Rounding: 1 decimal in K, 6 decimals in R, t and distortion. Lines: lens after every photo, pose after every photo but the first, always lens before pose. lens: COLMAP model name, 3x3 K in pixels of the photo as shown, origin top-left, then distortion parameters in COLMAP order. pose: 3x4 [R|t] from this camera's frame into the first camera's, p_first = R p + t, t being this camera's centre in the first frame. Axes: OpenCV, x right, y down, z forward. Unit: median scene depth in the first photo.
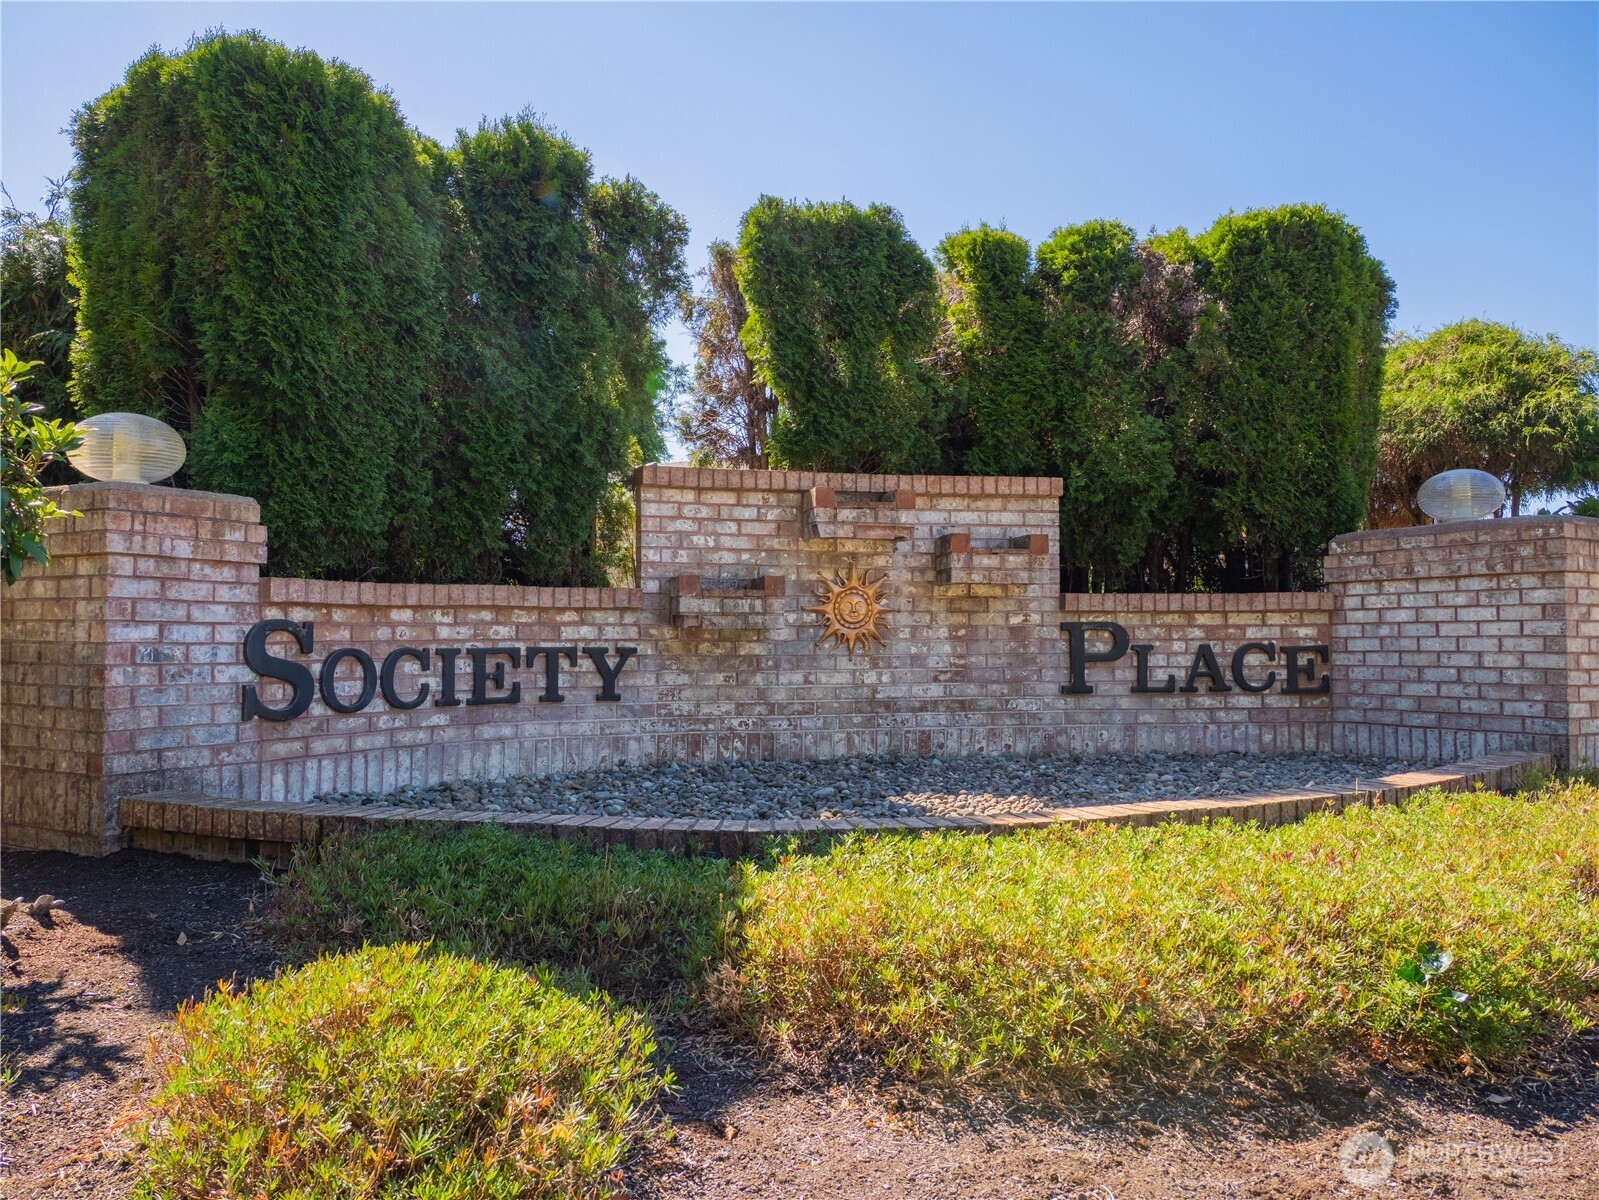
lens RADIAL K [[1216.7, 0, 799.5], [0, 1216.7, 600.0], [0, 0, 1]] dist [0.000718, 0.000261]
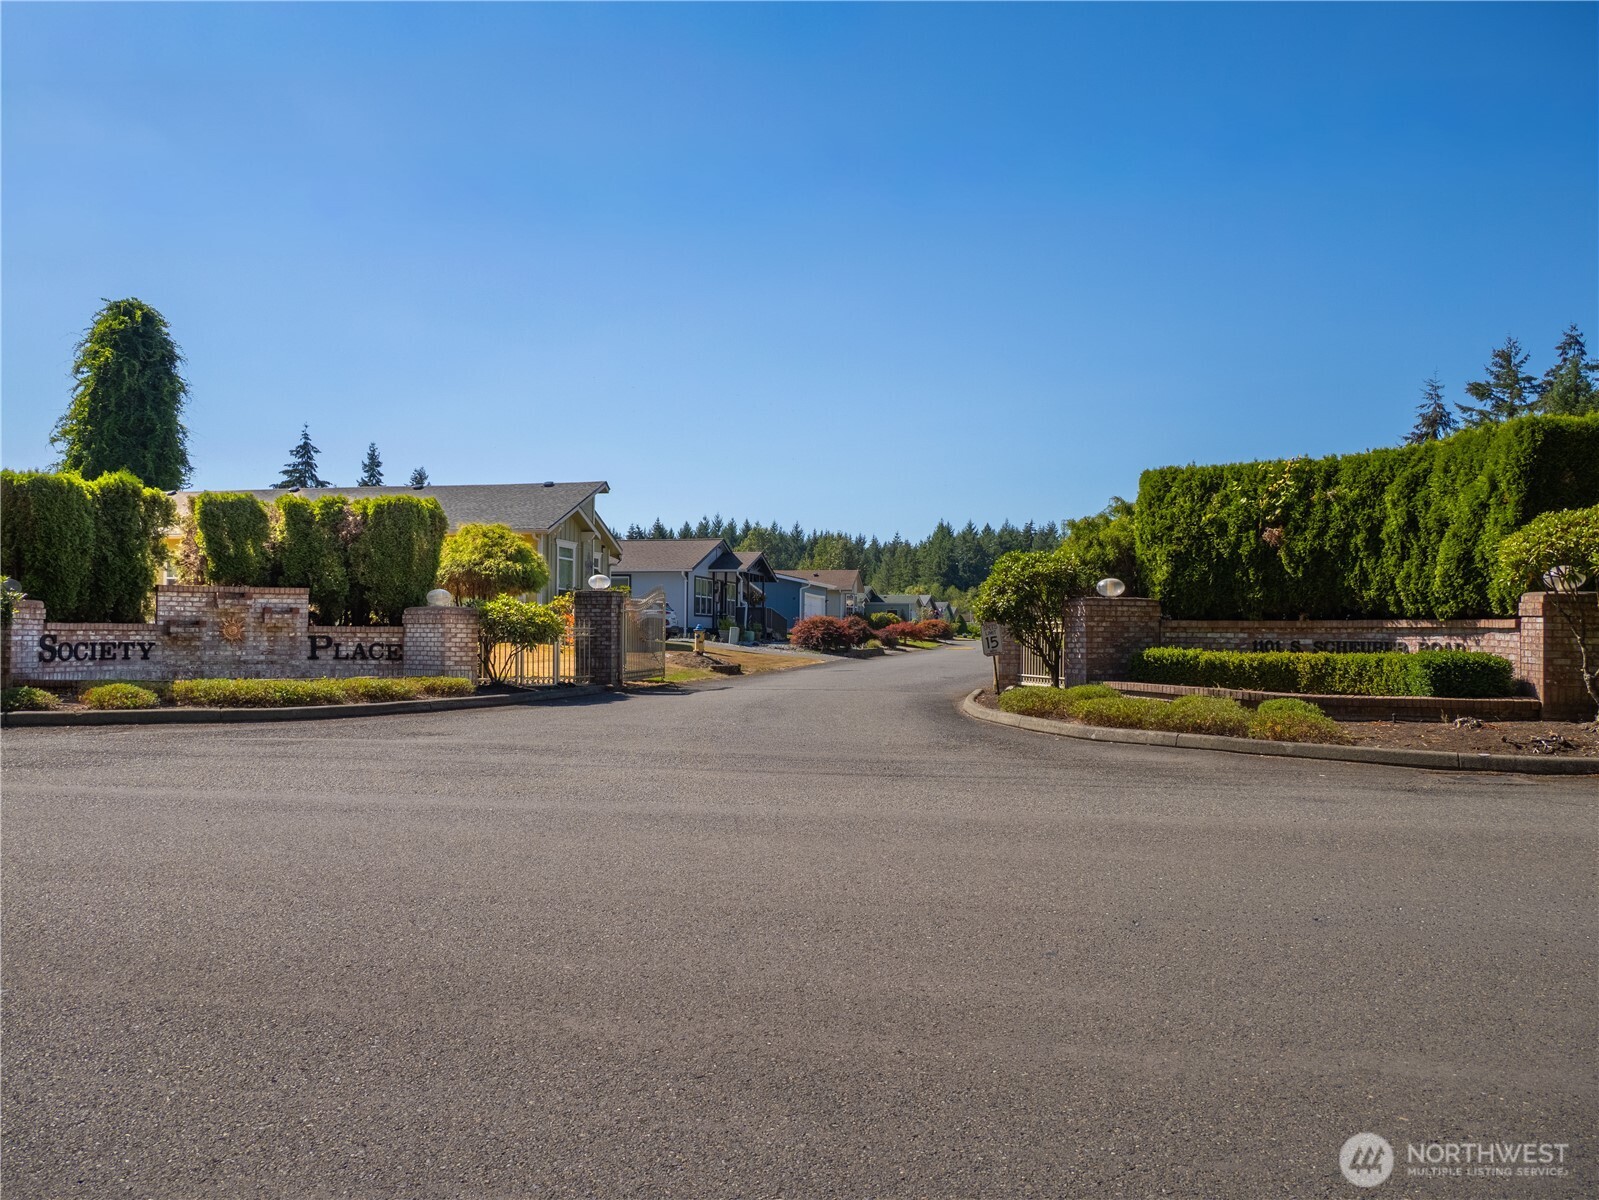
lens RADIAL K [[1365.8, 0, 799.5], [0, 1365.8, 600.0], [0, 0, 1]] dist [-0.007678, -0.006465]
pose [[0.954259, 0.018931, 0.298382, 0.383874], [-0.021433, 0.999757, 0.005113, -0.119256], [-0.298213, -0.011275, 0.954433, -2.732928]]
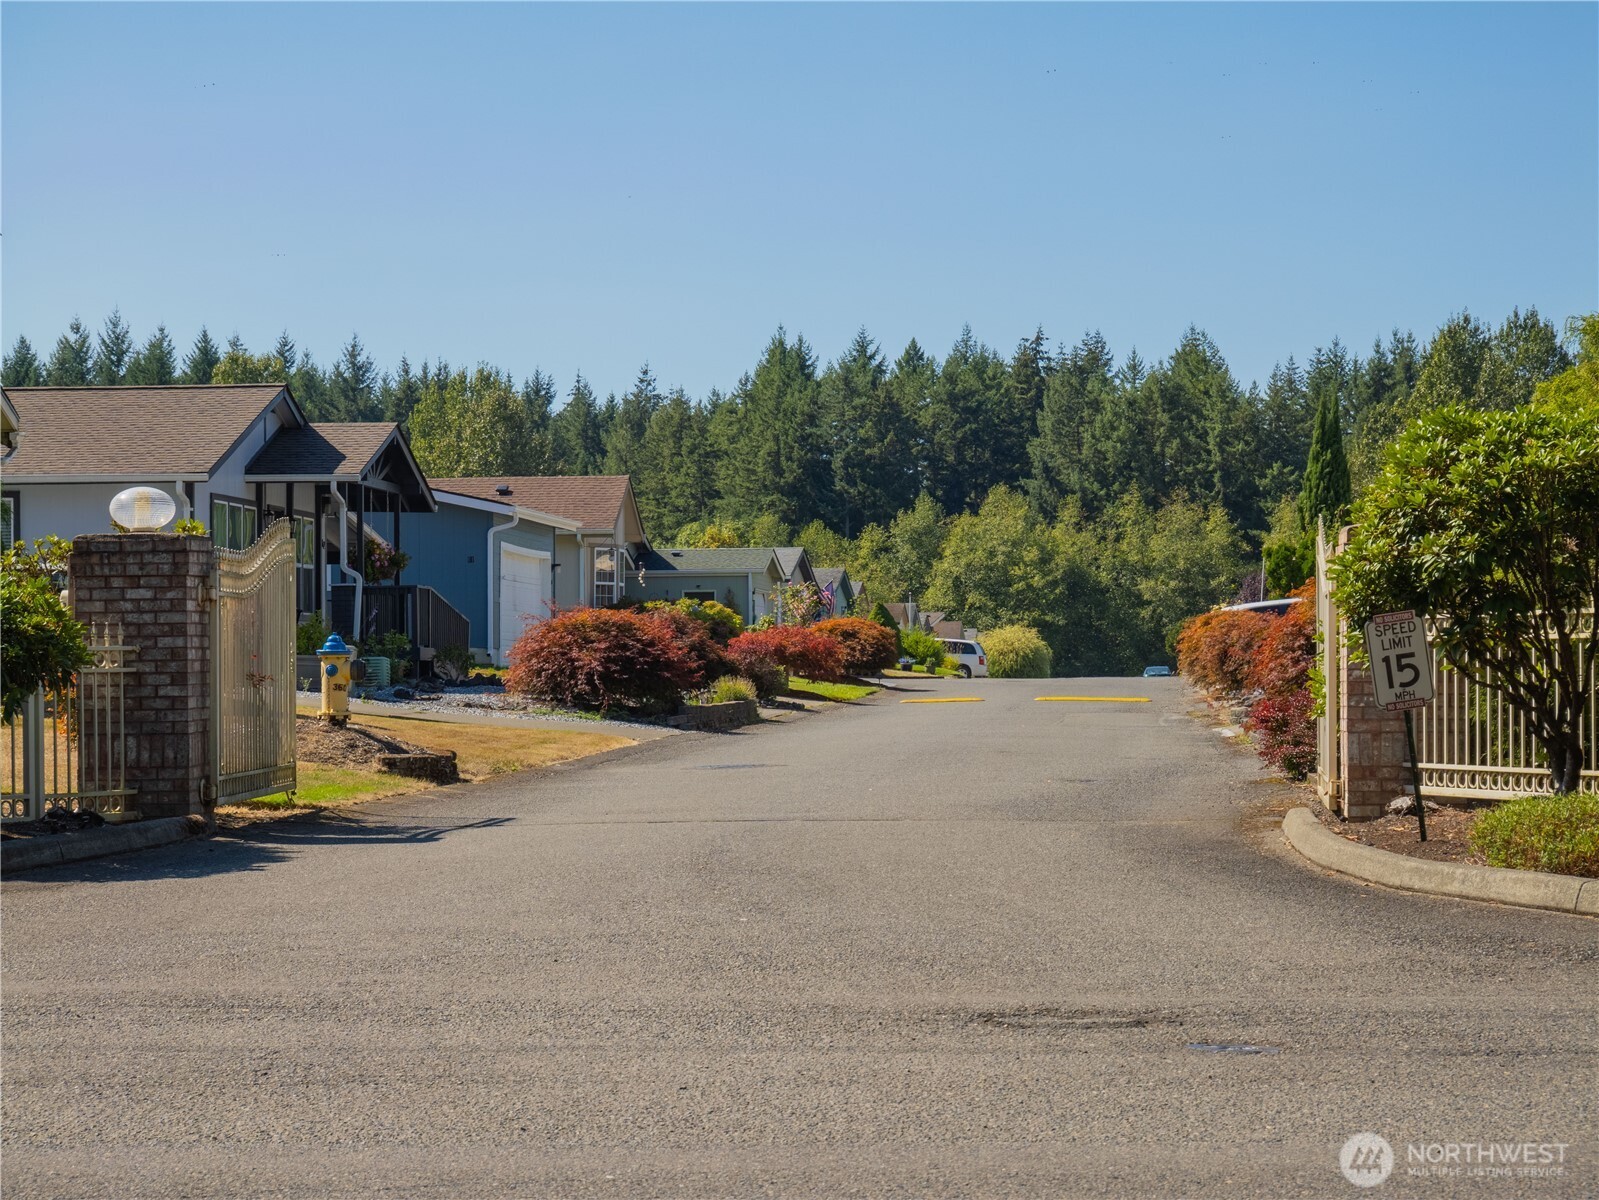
lens RADIAL K [[3987.6, 0, 799.5], [0, 3987.6, 600.0], [0, 0, 1]] dist [-0.019117, 0.227565]
pose [[0.909346, 0.006059, 0.415996, -0.011160], [-0.011818, 0.999867, 0.011270, -0.101591], [-0.415872, -0.015165, 0.909297, -2.551115]]
